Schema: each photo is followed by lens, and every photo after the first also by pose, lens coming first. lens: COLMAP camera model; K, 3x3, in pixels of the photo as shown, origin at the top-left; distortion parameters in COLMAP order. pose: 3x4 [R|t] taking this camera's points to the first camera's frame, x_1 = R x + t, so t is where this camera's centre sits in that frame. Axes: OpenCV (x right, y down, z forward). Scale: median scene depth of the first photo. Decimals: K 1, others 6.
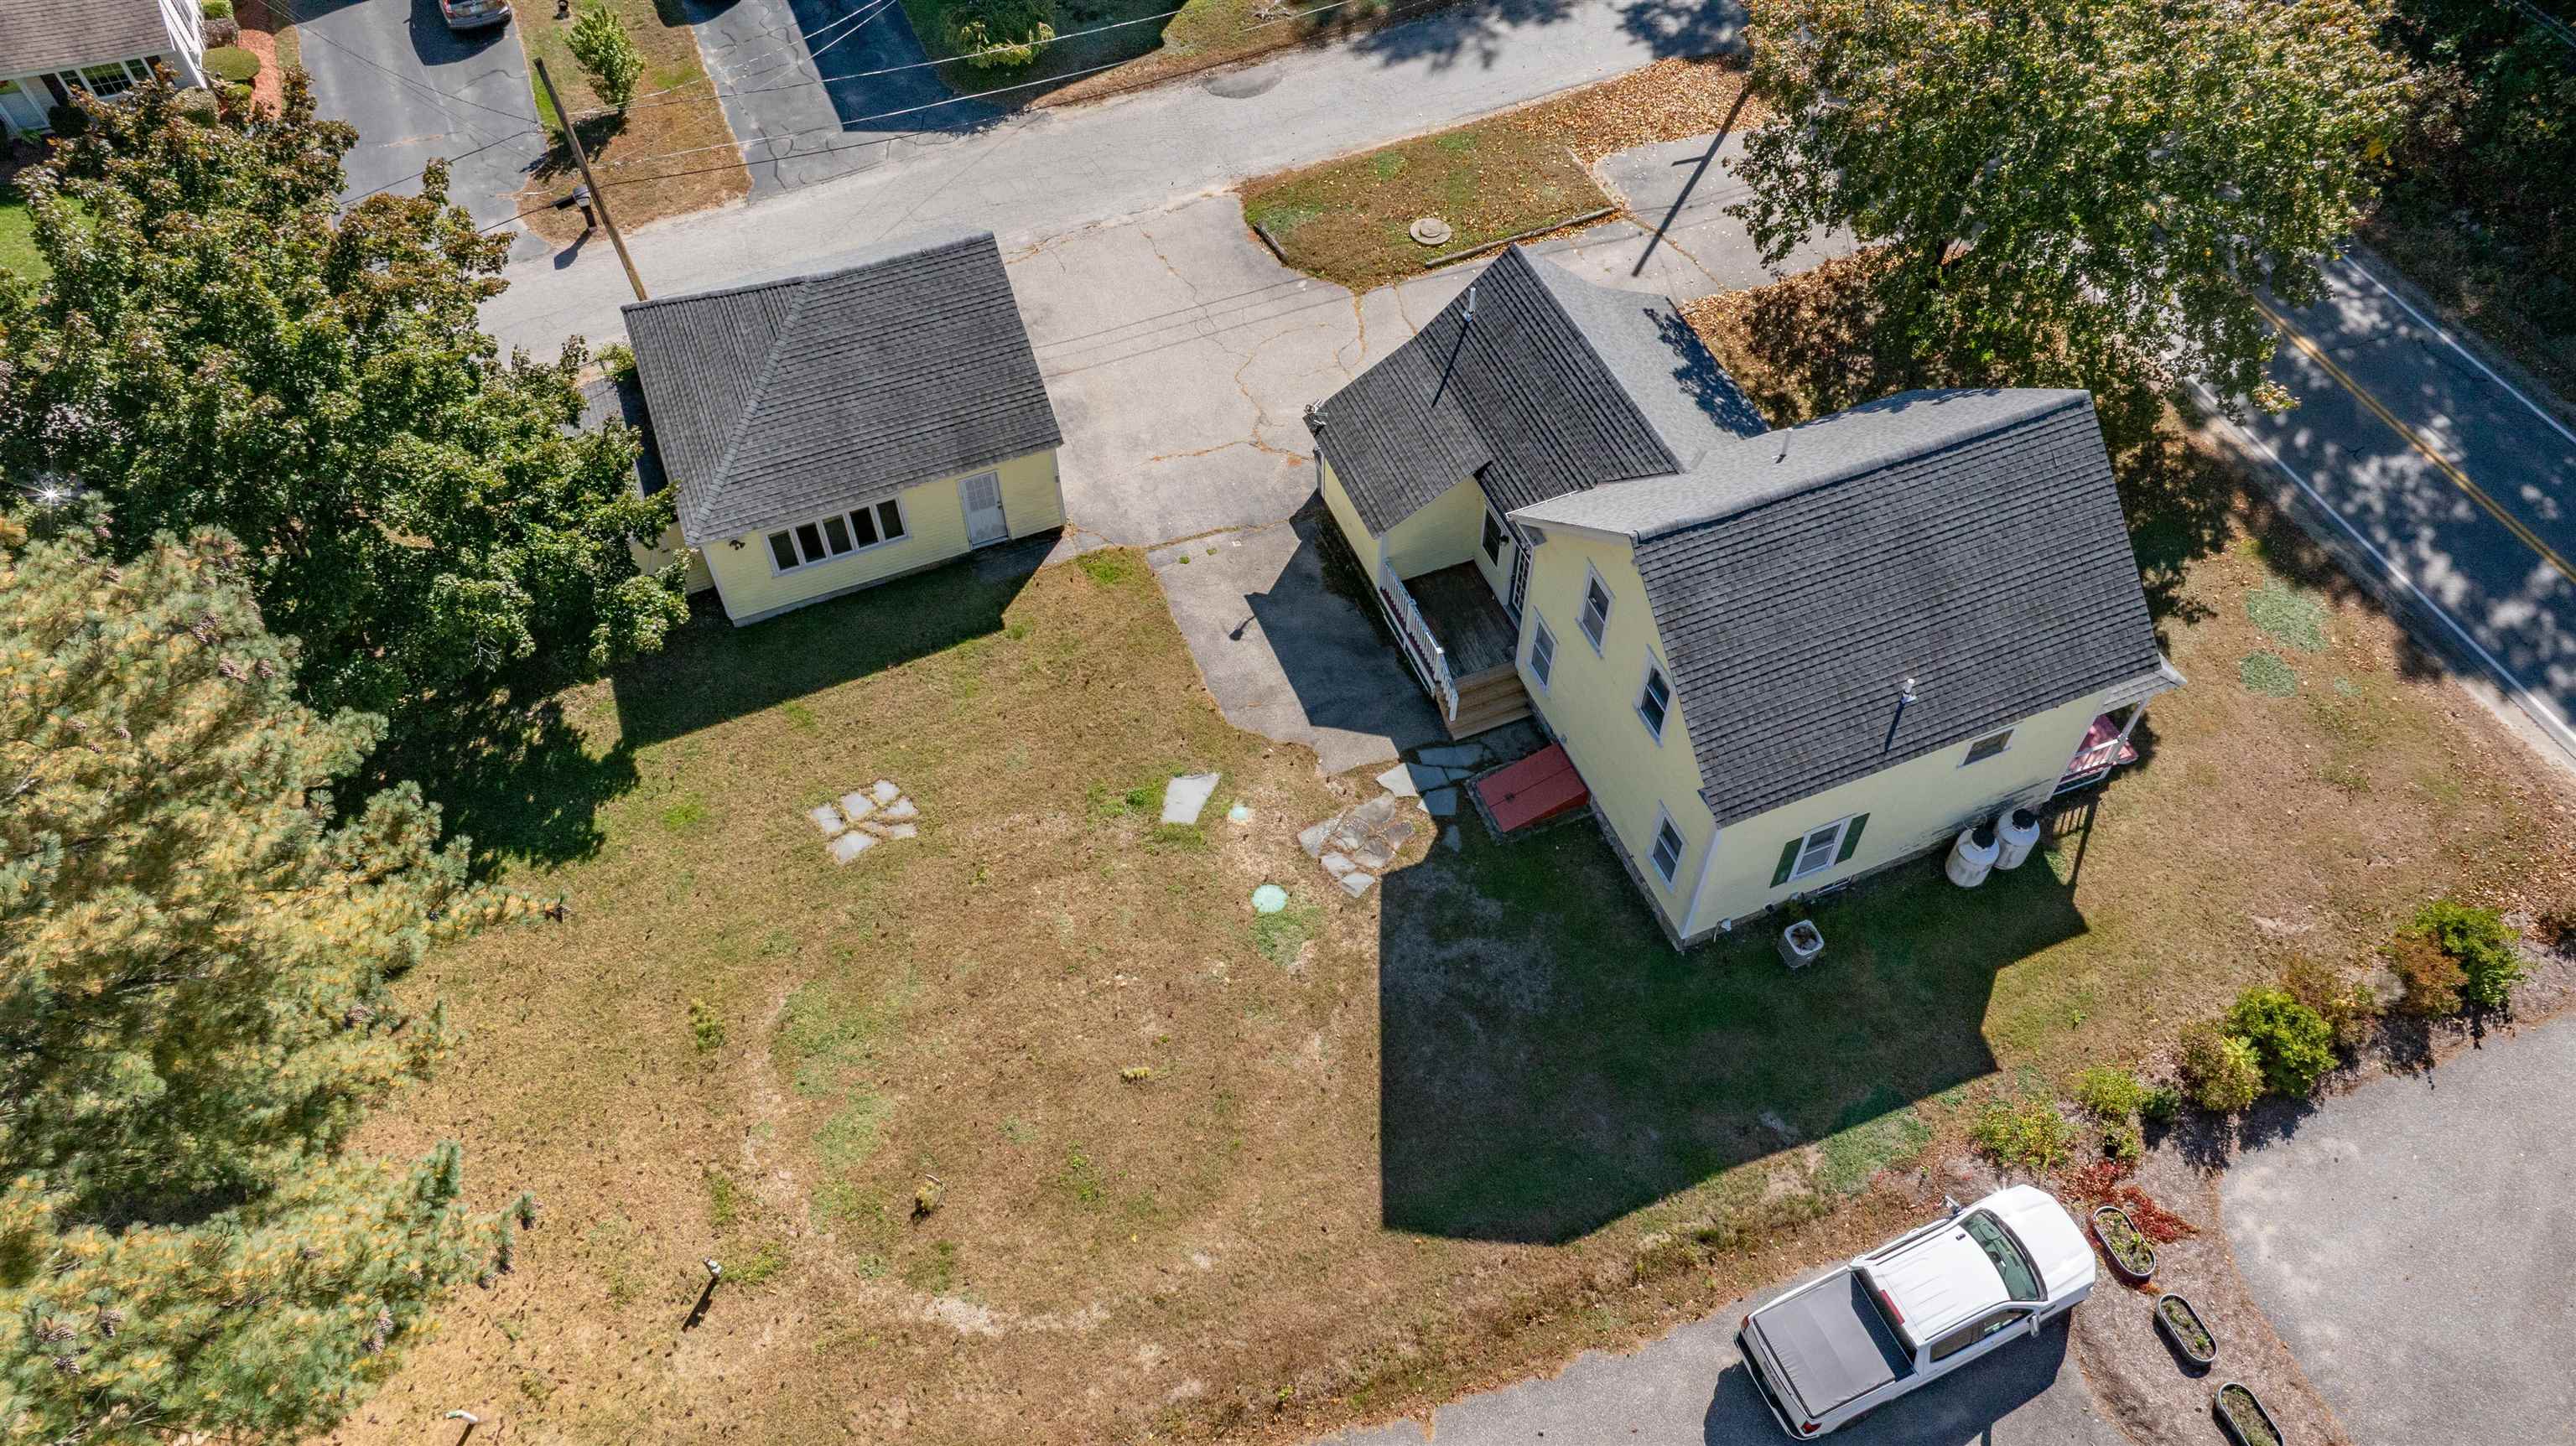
lens RADIAL K [[1812.6, 0, 1301.5], [0, 1812.6, 705.9], [0, 0, 1]] dist [-0.018485, -0.006714]
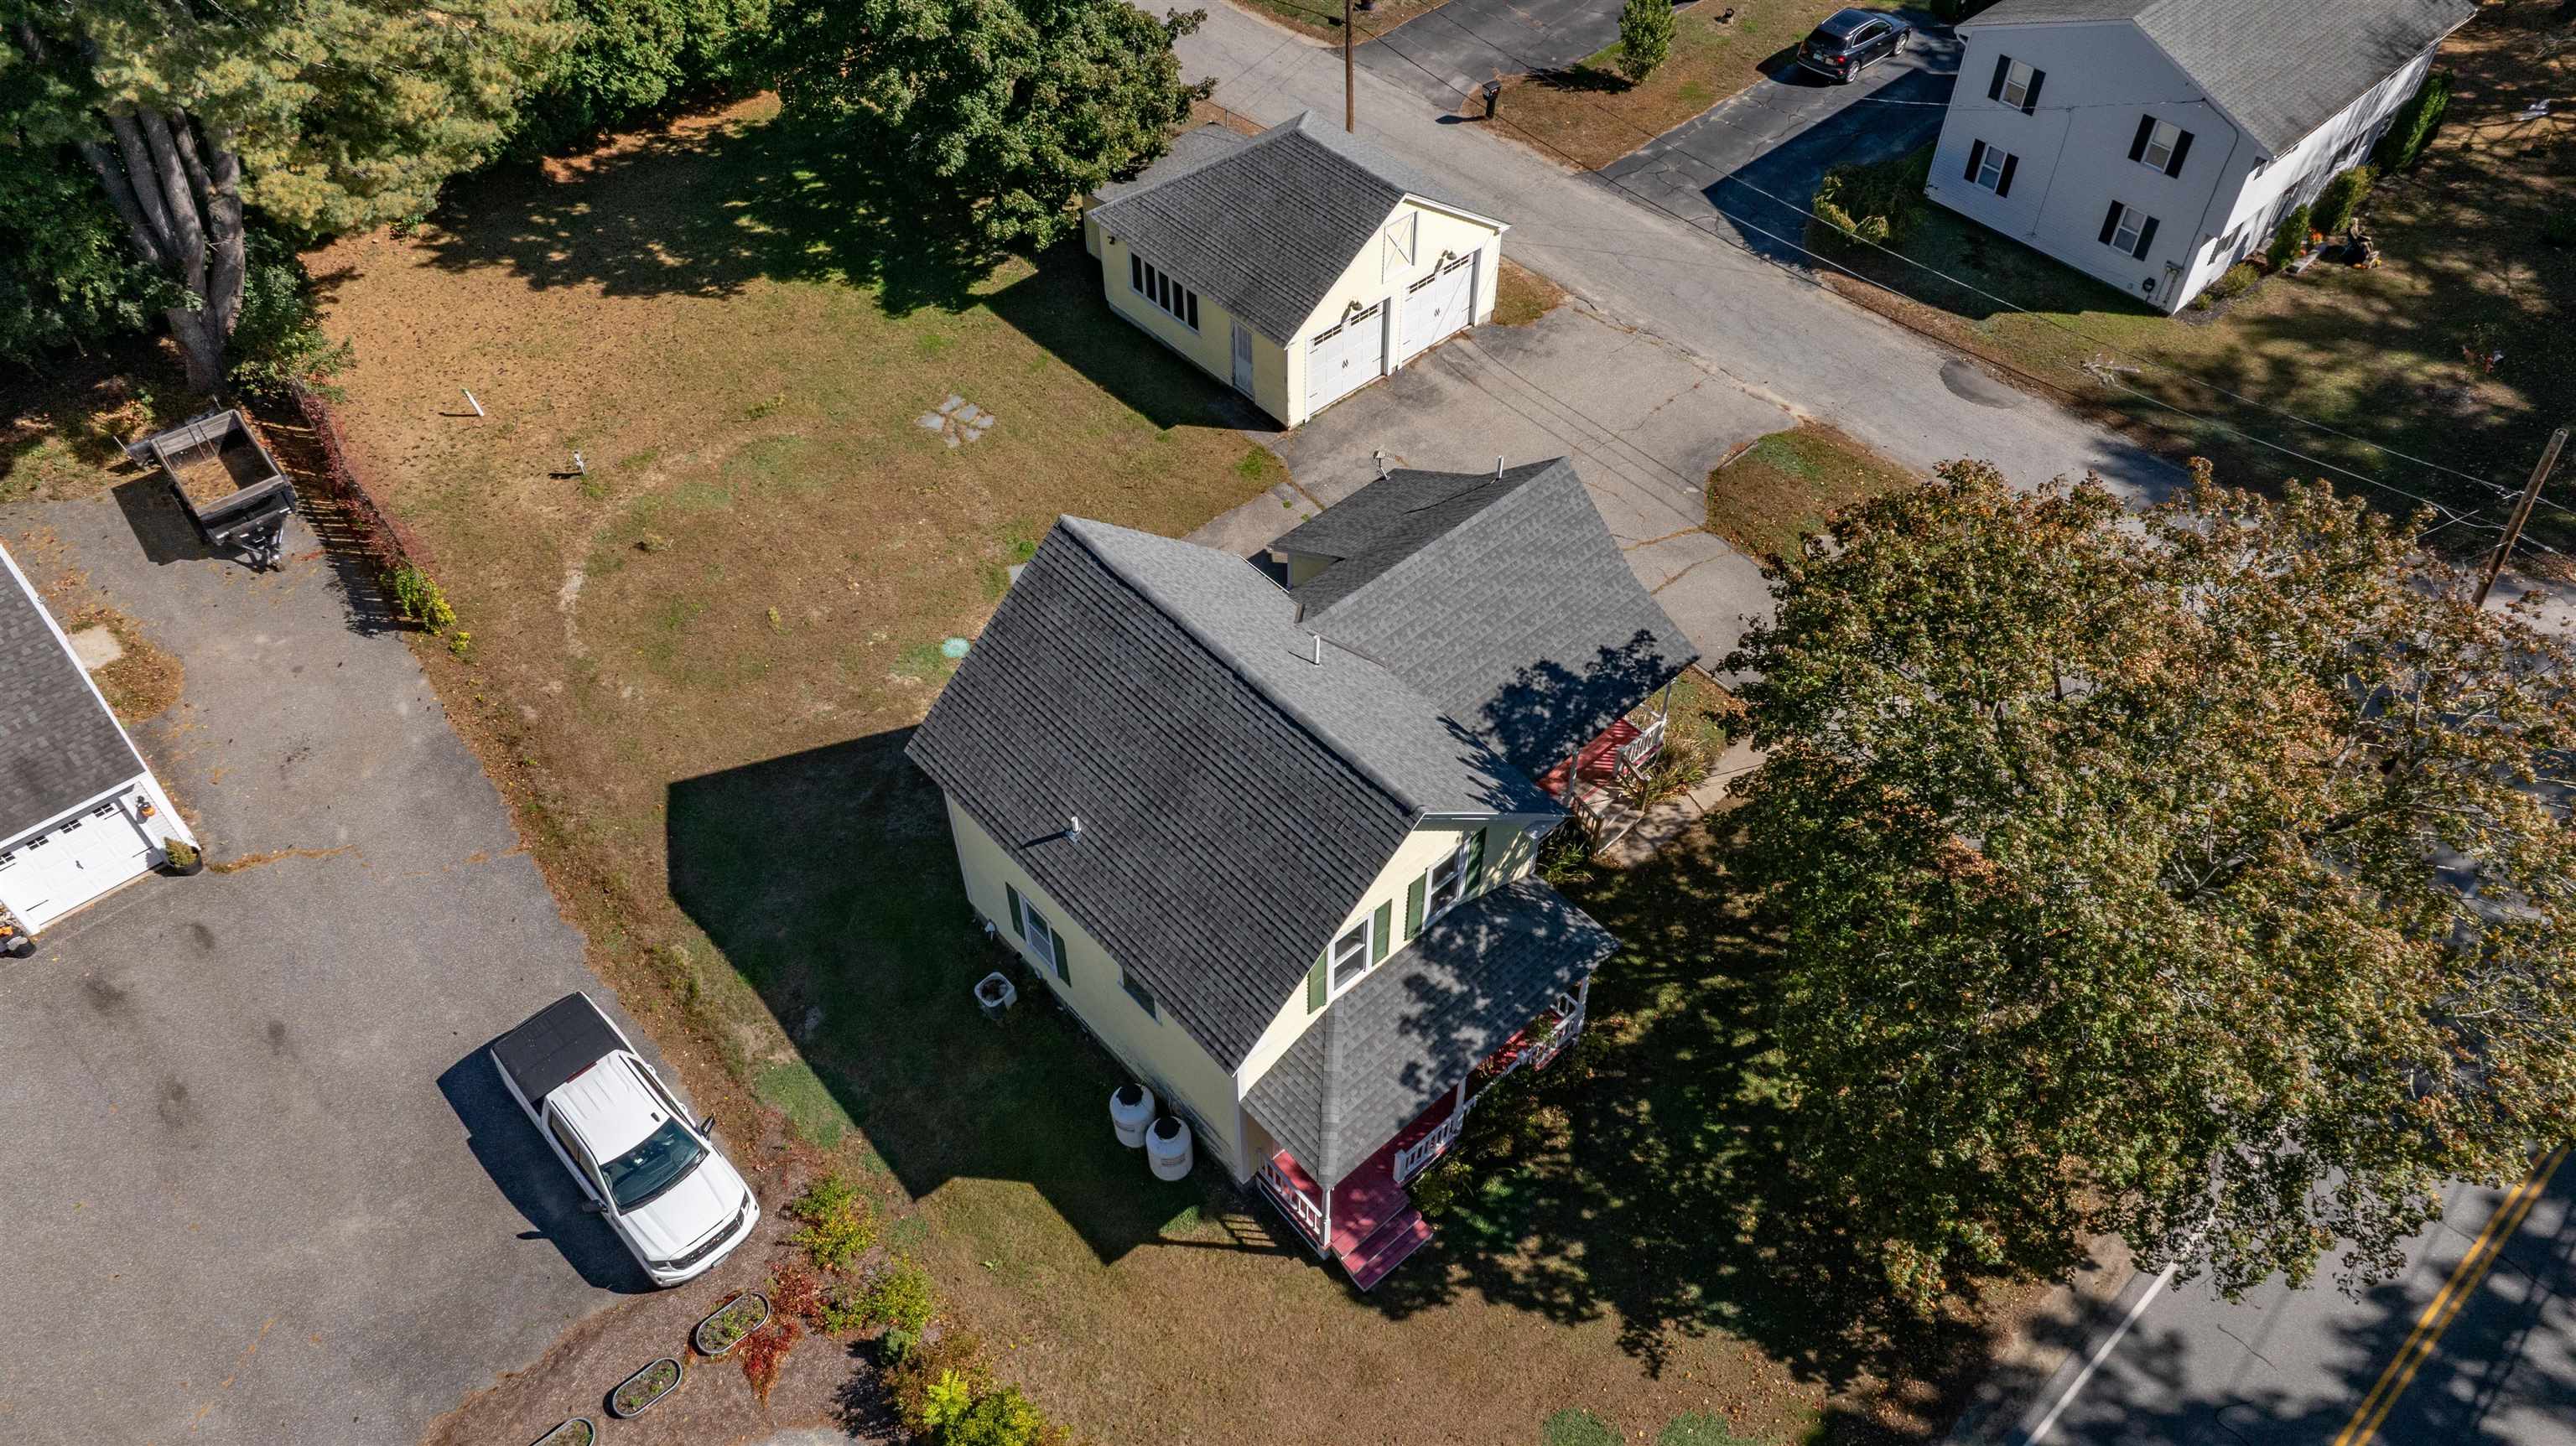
lens RADIAL K [[1812.6, 0, 1301.5], [0, 1812.6, 705.9], [0, 0, 1]] dist [-0.018485, -0.006714]
pose [[0.339573, 0.690459, -0.638715, 0.813931], [-0.744283, 0.612448, 0.266365, -0.341896], [0.575093, 0.384935, 0.721868, 0.285773]]
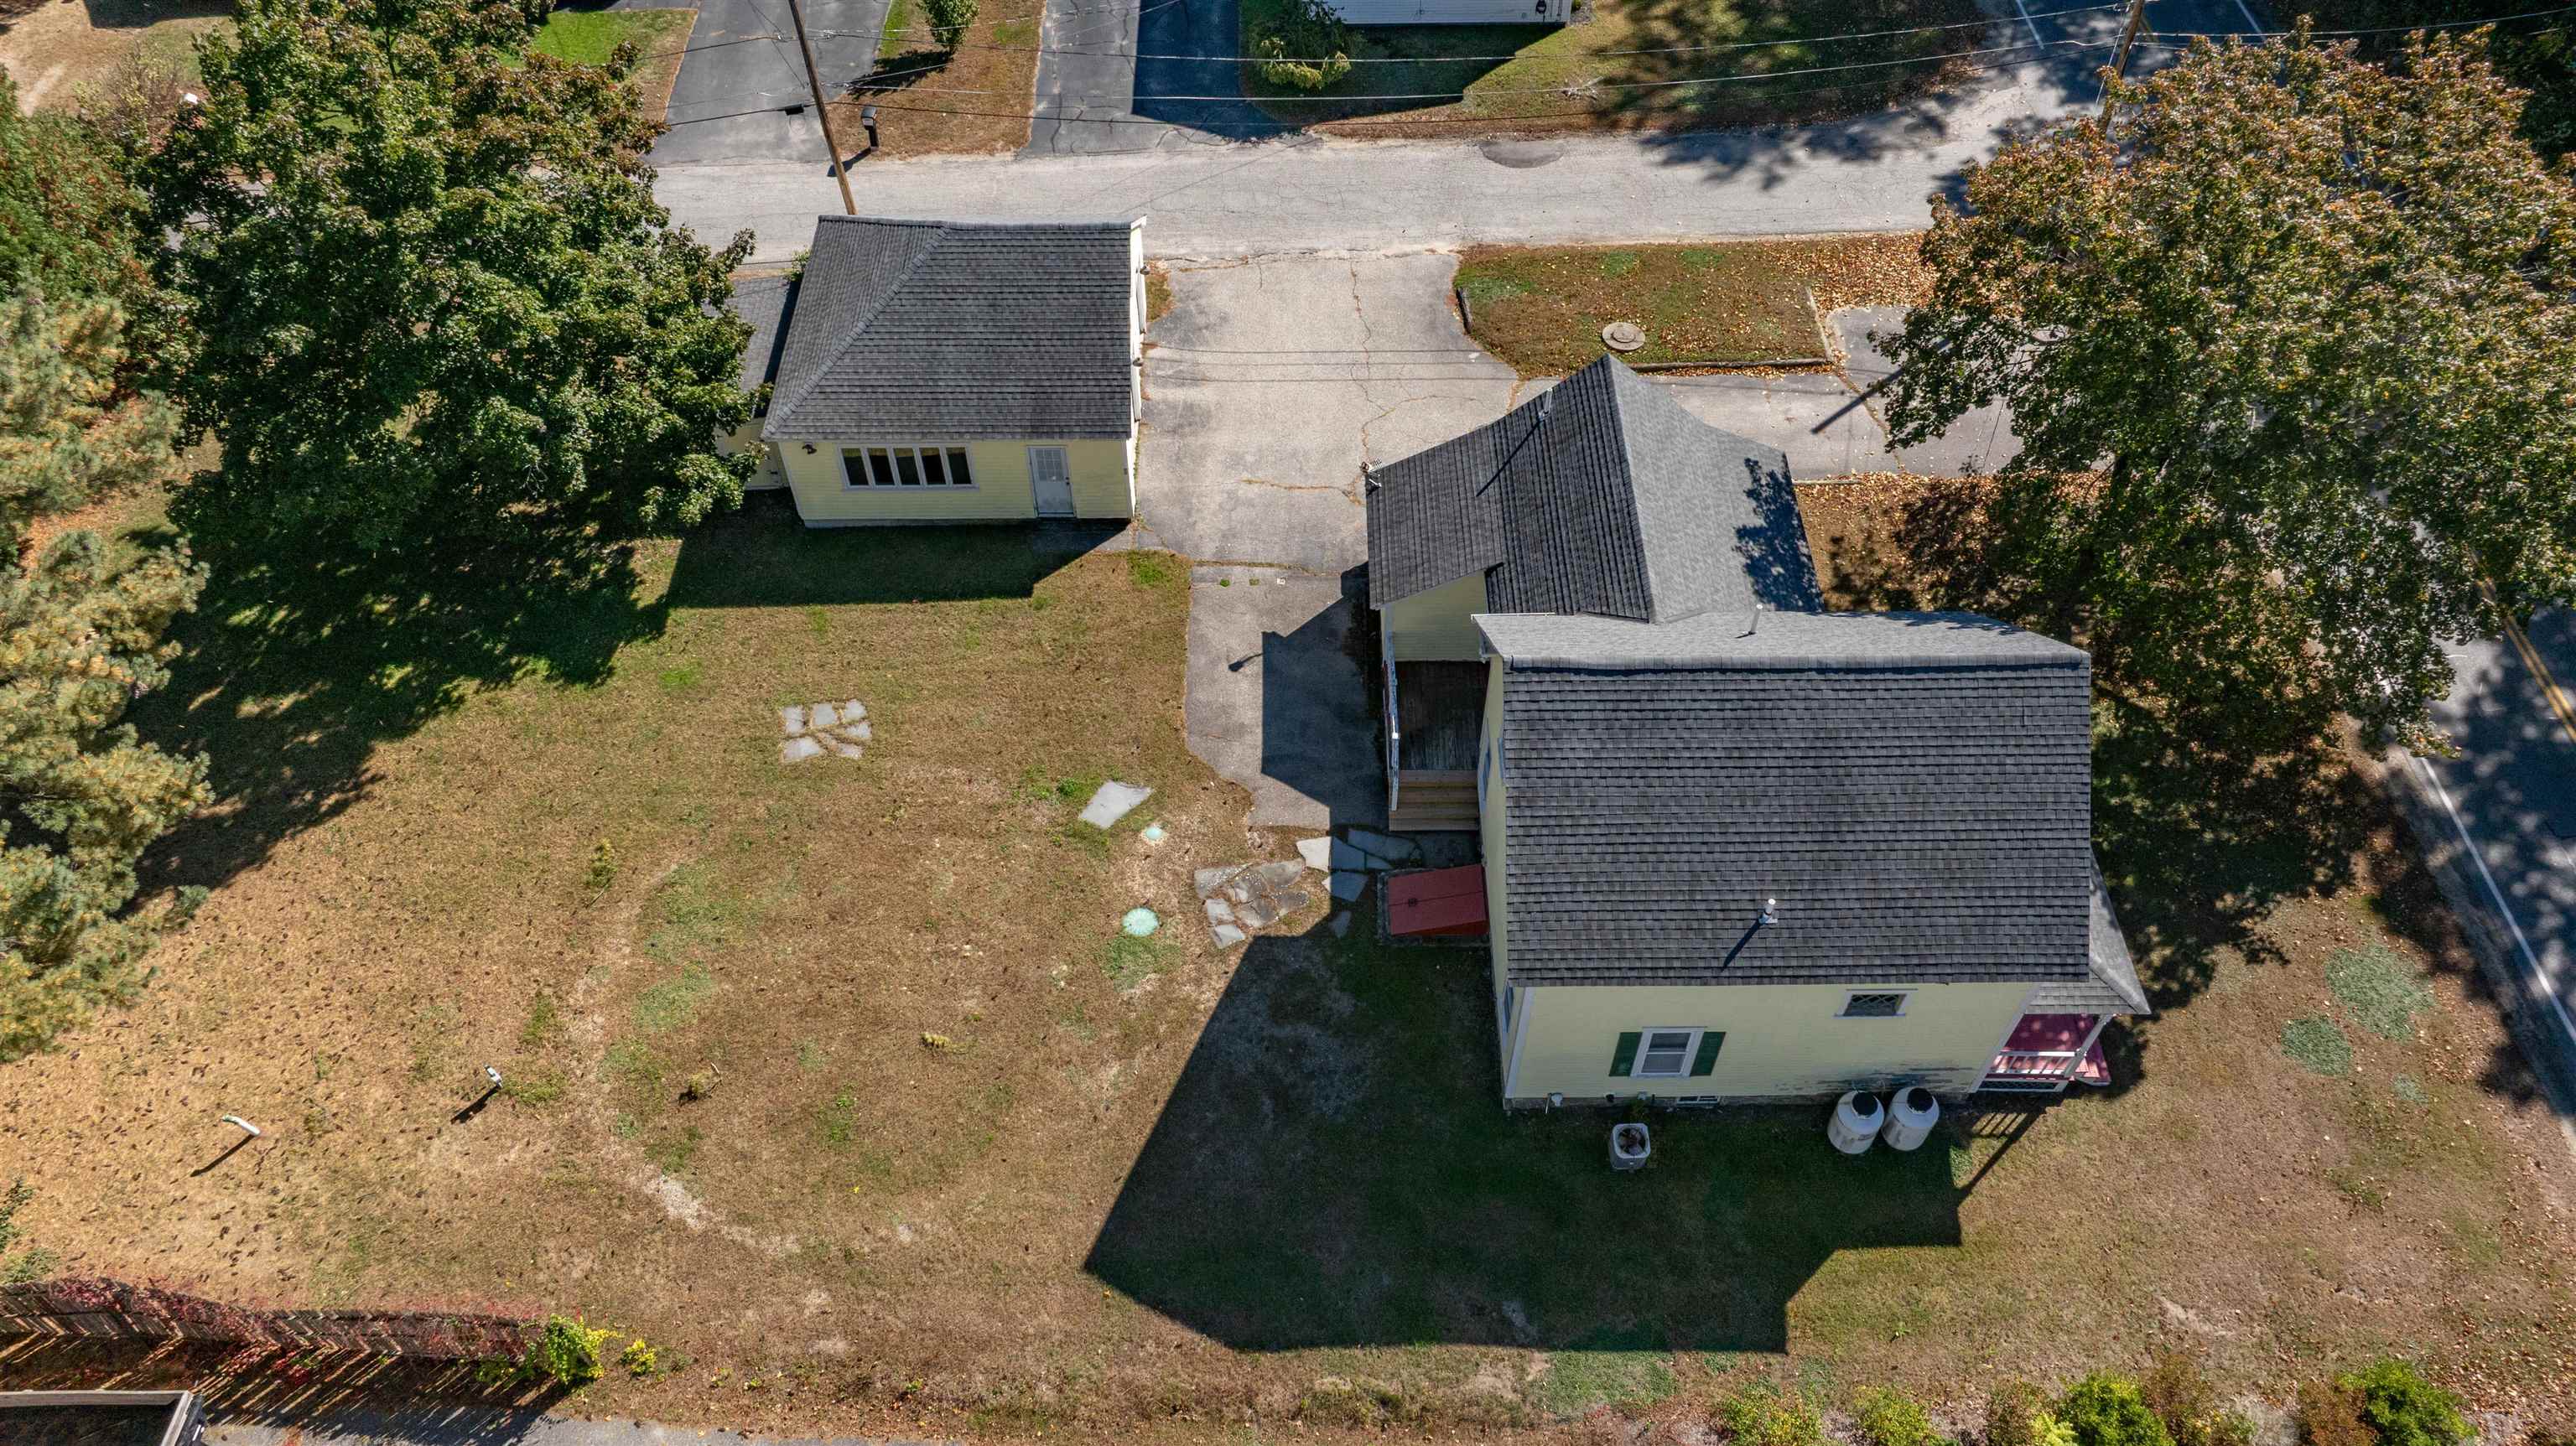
lens RADIAL K [[1812.6, 0, 1301.5], [0, 1812.6, 705.9], [0, 0, 1]] dist [-0.018485, -0.006714]
pose [[0.929199, 0.286409, -0.233579, 0.254754], [-0.293782, 0.955866, 0.003368, -0.034980], [0.224235, 0.065492, 0.972332, 0.046633]]
